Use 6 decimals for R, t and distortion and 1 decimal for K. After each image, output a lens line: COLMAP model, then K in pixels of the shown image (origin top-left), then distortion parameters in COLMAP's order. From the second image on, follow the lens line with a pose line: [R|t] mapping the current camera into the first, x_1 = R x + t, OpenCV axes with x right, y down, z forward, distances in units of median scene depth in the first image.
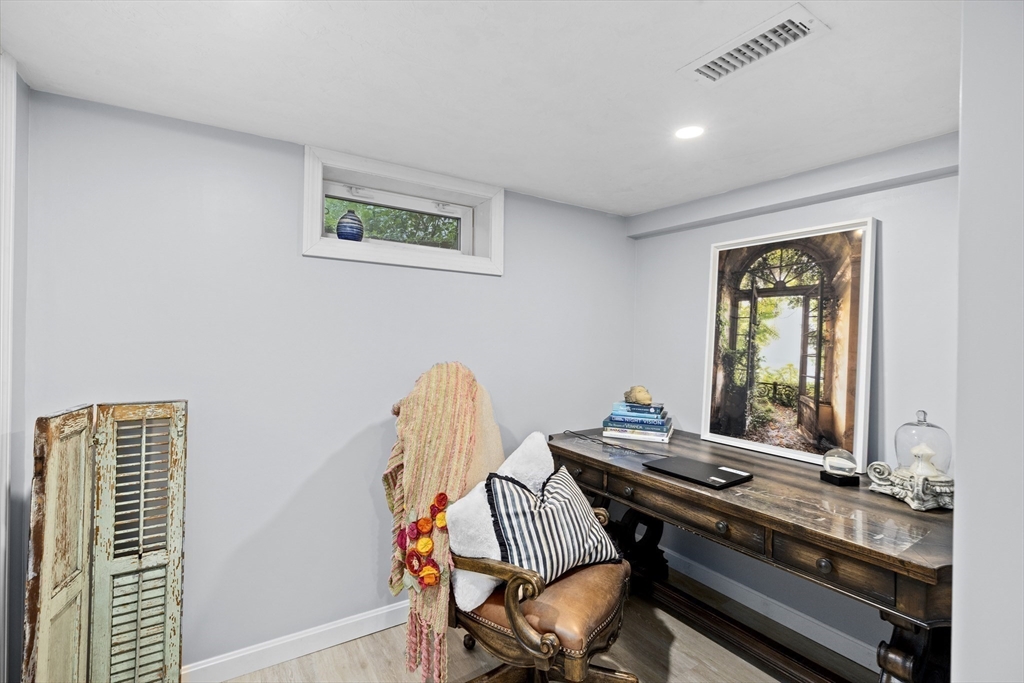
lens RADIAL K [[459.9, 0, 510.7], [0, 459.9, 339.8], [0, 0, 1]] dist [-0.010855, 0.005563]
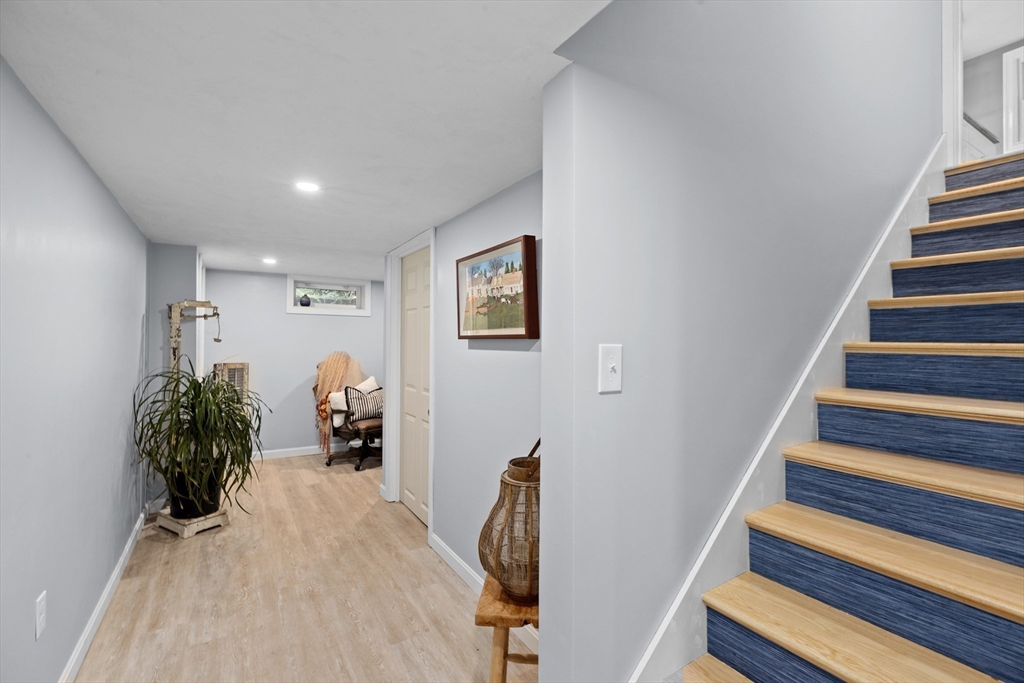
lens RADIAL K [[459.9, 0, 513.7], [0, 459.9, 341.0], [0, 0, 1]] dist [-0.010855, 0.005563]
pose [[0.999909, -0.013406, -0.001674, 1.121591], [0.013376, 0.999766, -0.017017, 0.059052], [0.001902, 0.016993, 0.999854, -2.149993]]
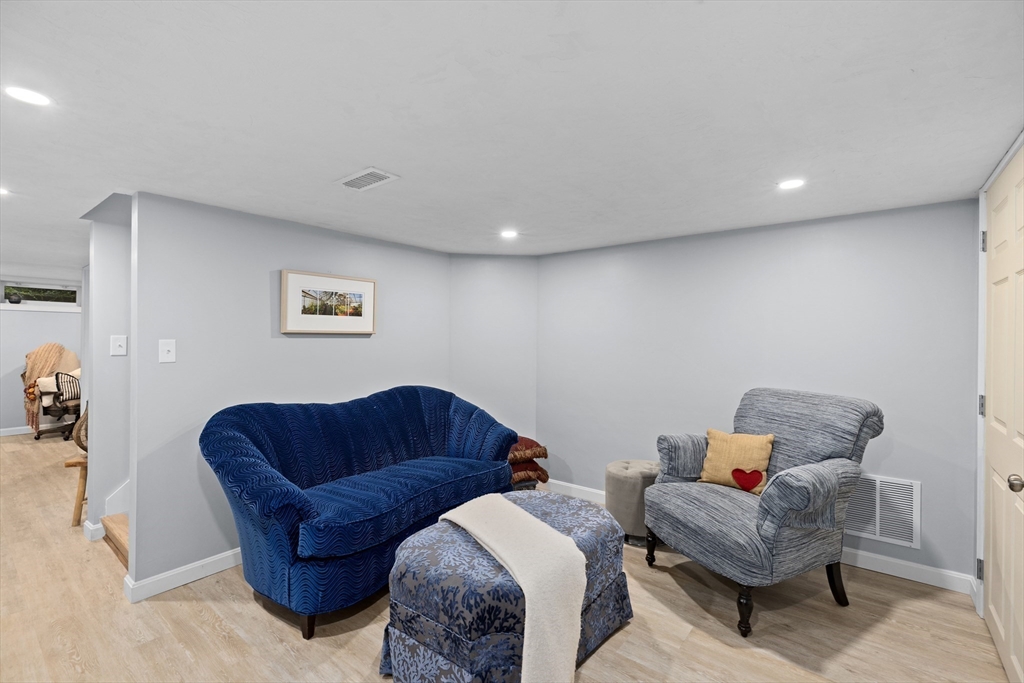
lens RADIAL K [[459.9, 0, 512.5], [0, 459.9, 338.1], [0, 0, 1]] dist [-0.010855, 0.005563]
pose [[0.943134, -0.013971, 0.332119, 2.246436], [0.016293, 0.999858, -0.004206, 0.097986], [-0.332013, 0.009378, 0.943228, -3.778317]]
